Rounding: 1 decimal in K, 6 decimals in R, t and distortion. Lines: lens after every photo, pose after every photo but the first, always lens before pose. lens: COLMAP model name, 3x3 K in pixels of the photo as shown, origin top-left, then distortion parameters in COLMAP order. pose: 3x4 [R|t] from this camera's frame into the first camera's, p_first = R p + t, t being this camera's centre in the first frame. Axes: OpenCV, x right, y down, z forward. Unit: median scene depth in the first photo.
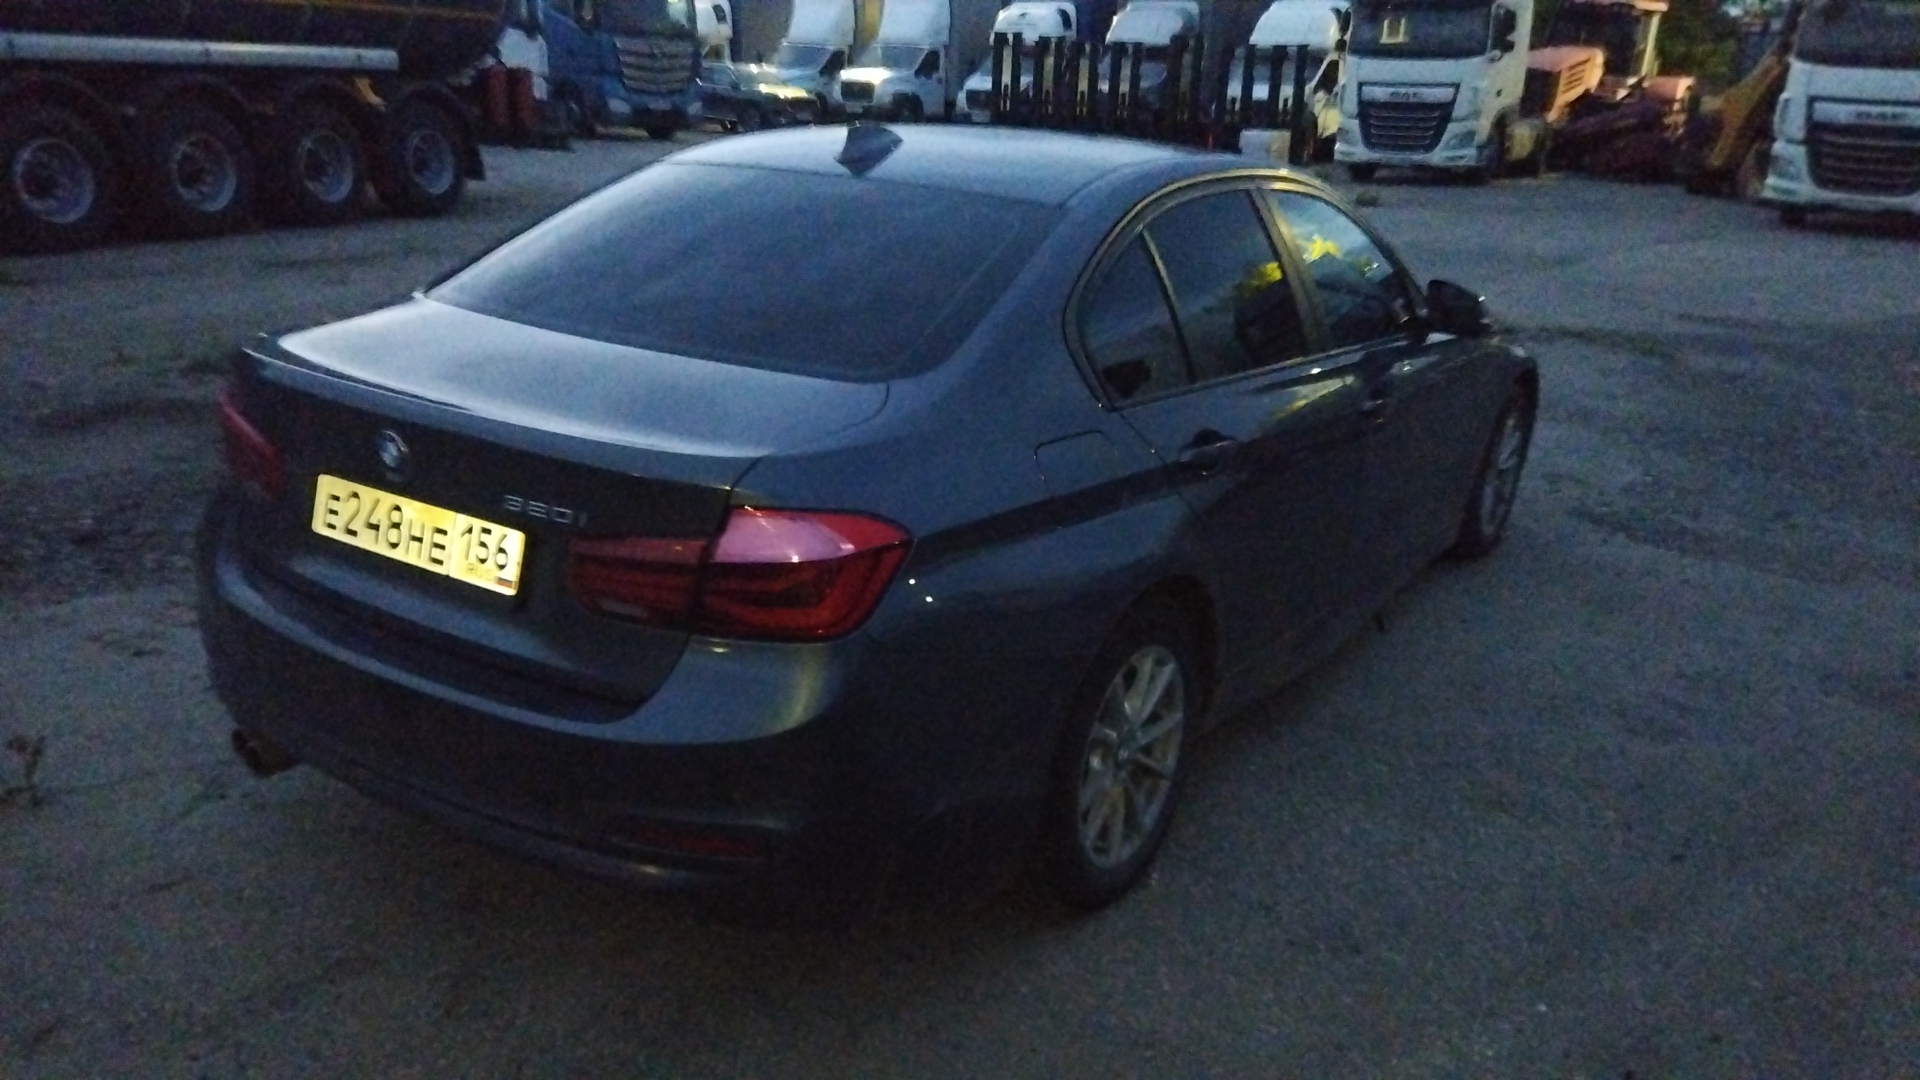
lens RADIAL K [[1431.4, 0, 960.0], [0, 1431.4, 540.0], [0, 0, 1]] dist [0.121173, -0.183090]
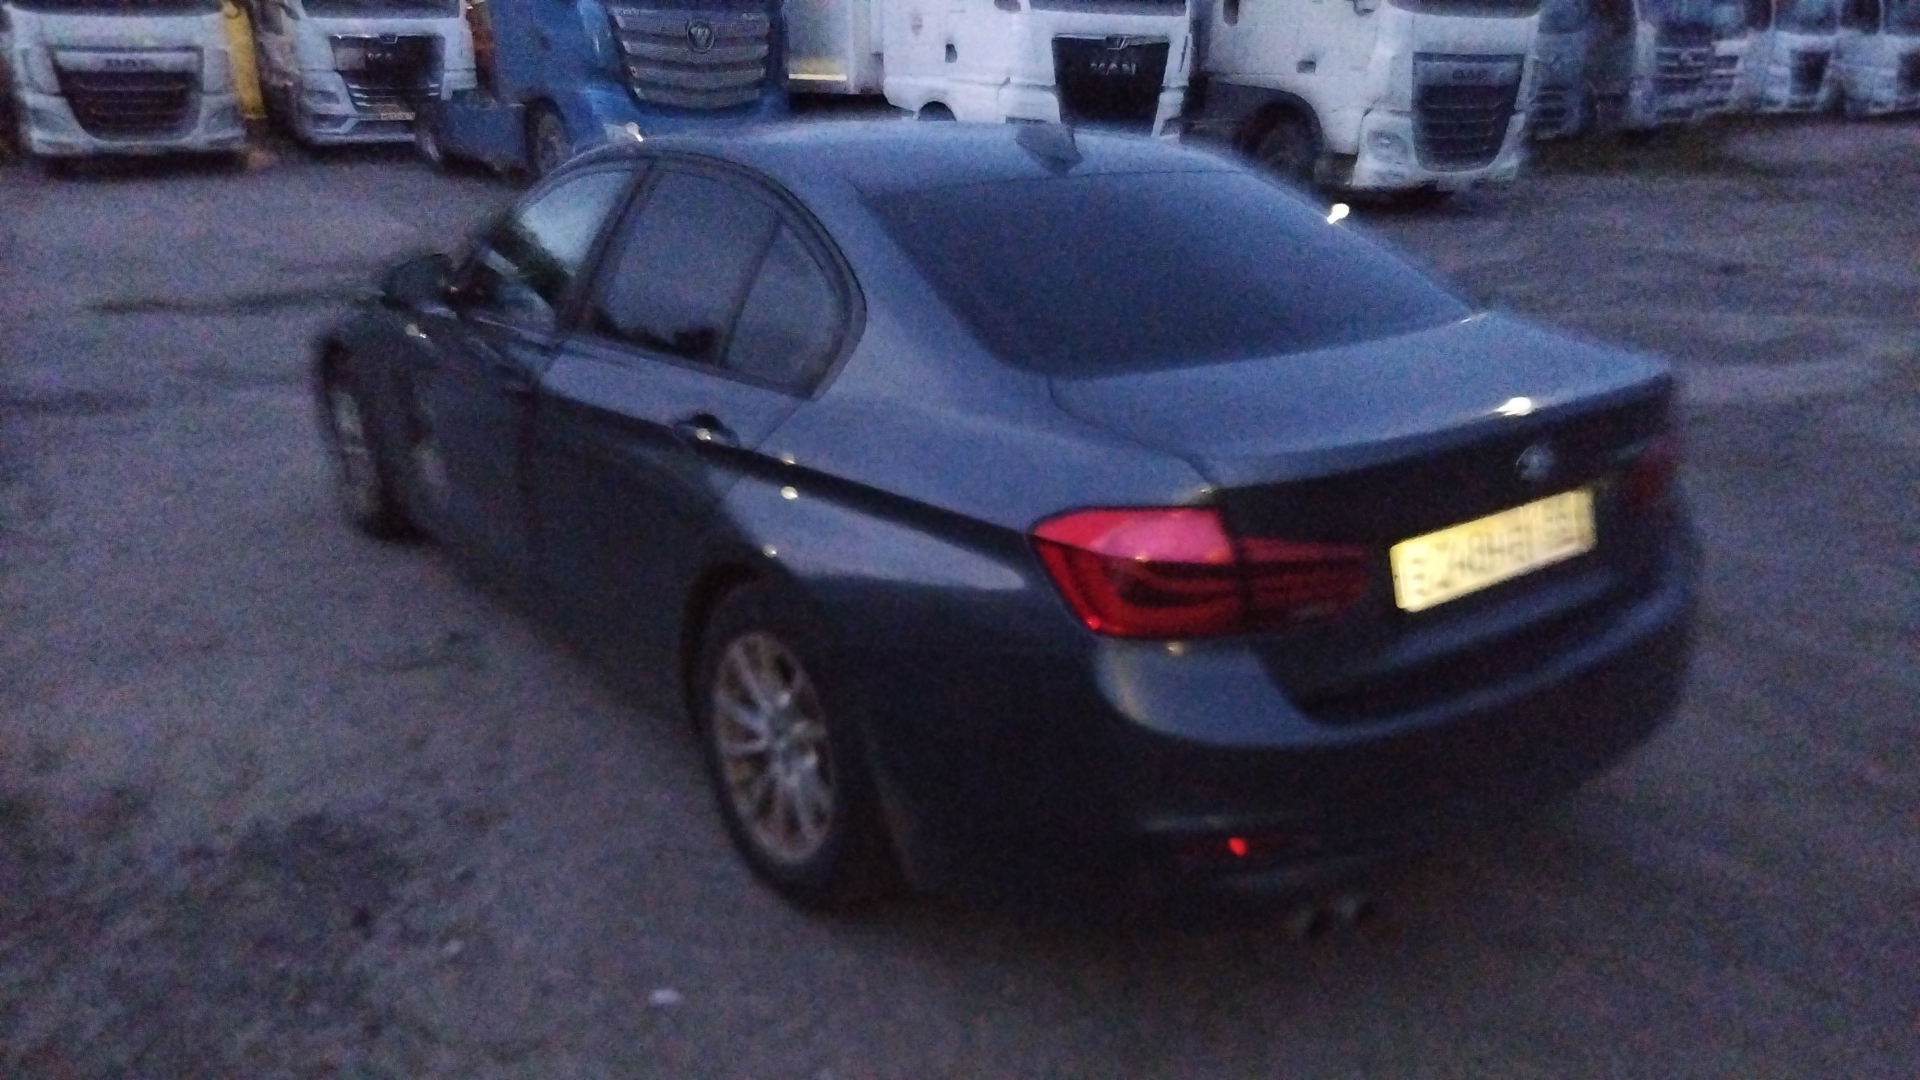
lens RADIAL K [[1468.7, 0, 960.0], [0, 1468.7, 540.0], [0, 0, 1]] dist [0.026427, -0.003217]
pose [[0.310946, -0.329622, 0.891438, -0.160603], [0.297082, 0.924644, 0.238275, -0.041775], [-0.902804, 0.190740, 0.385440, 0.107913]]
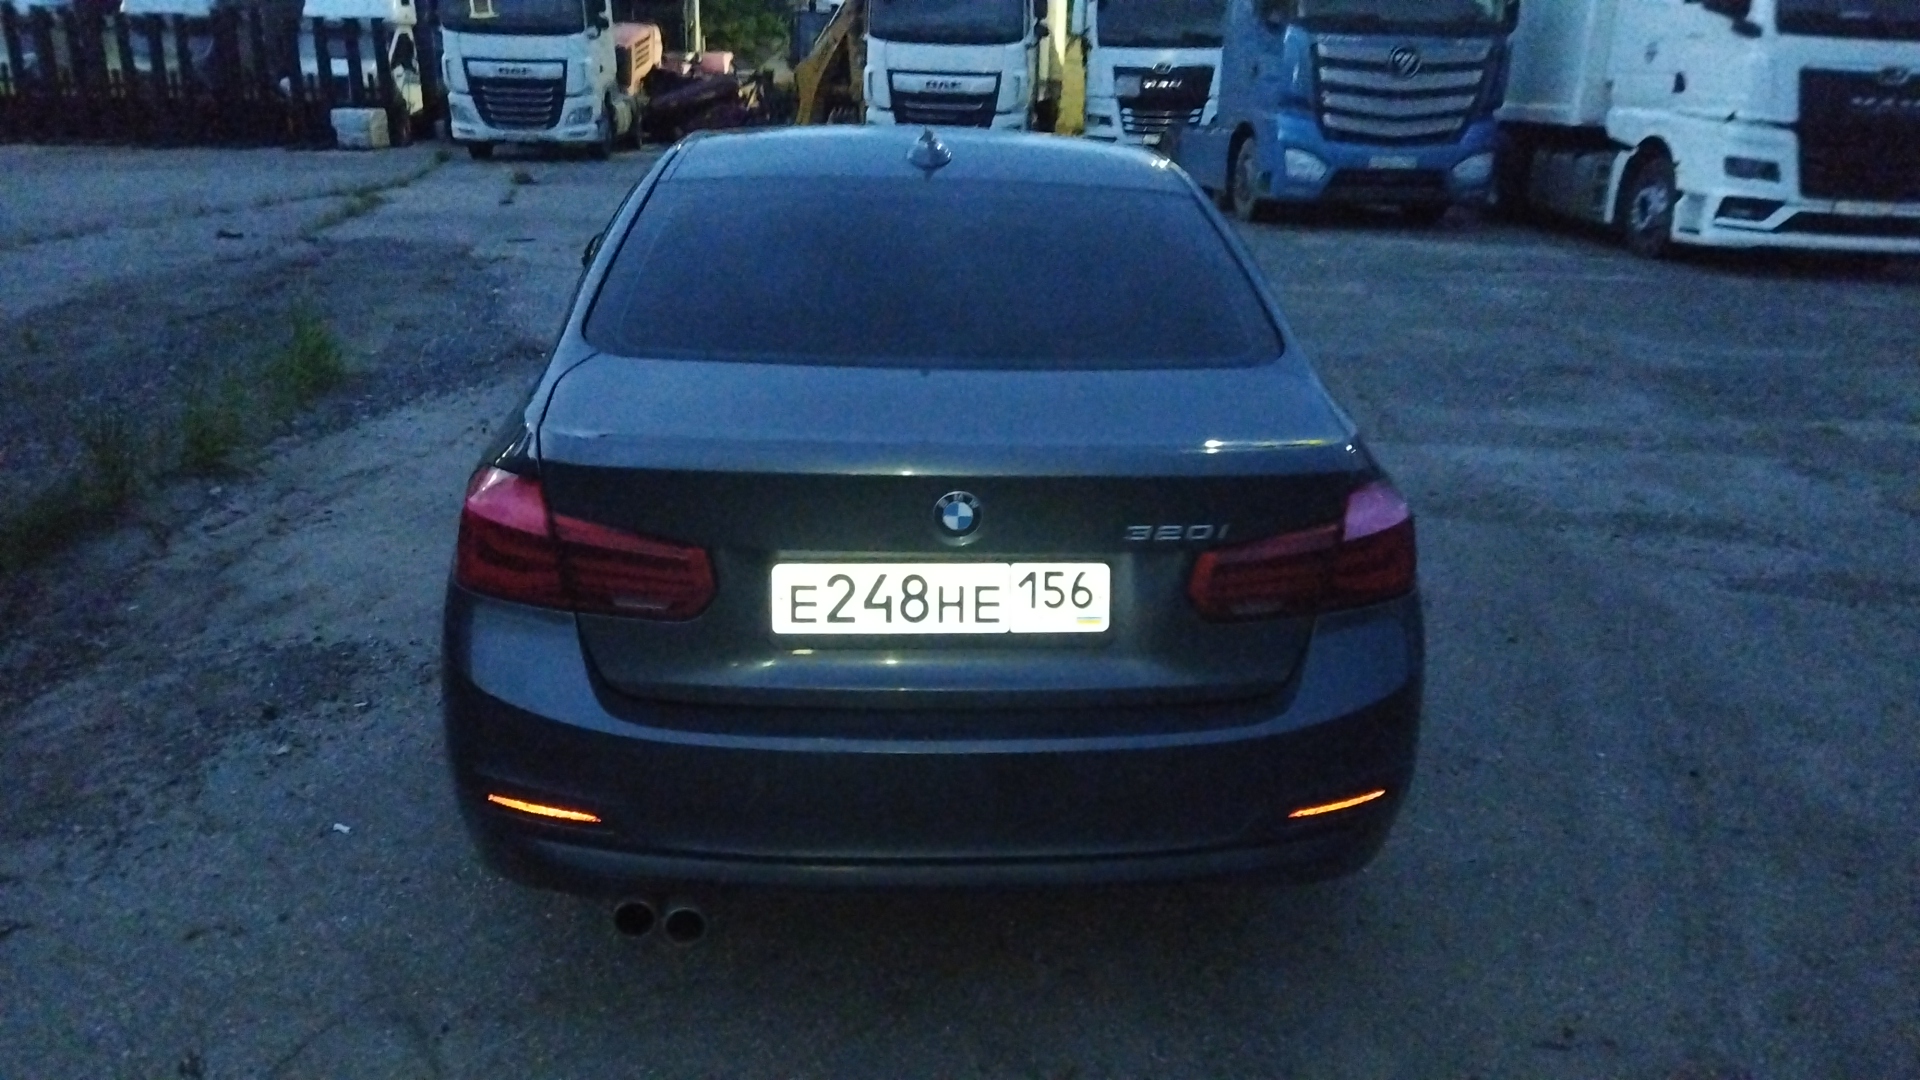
lens RADIAL K [[1431.4, 0, 960.0], [0, 1431.4, 540.0], [0, 0, 1]] dist [0.121173, -0.183090]
pose [[0.786800, -0.207582, 0.581254, -0.102628], [0.197224, 0.976930, 0.081921, -0.013191], [-0.584850, 0.050181, 0.809588, 0.028246]]
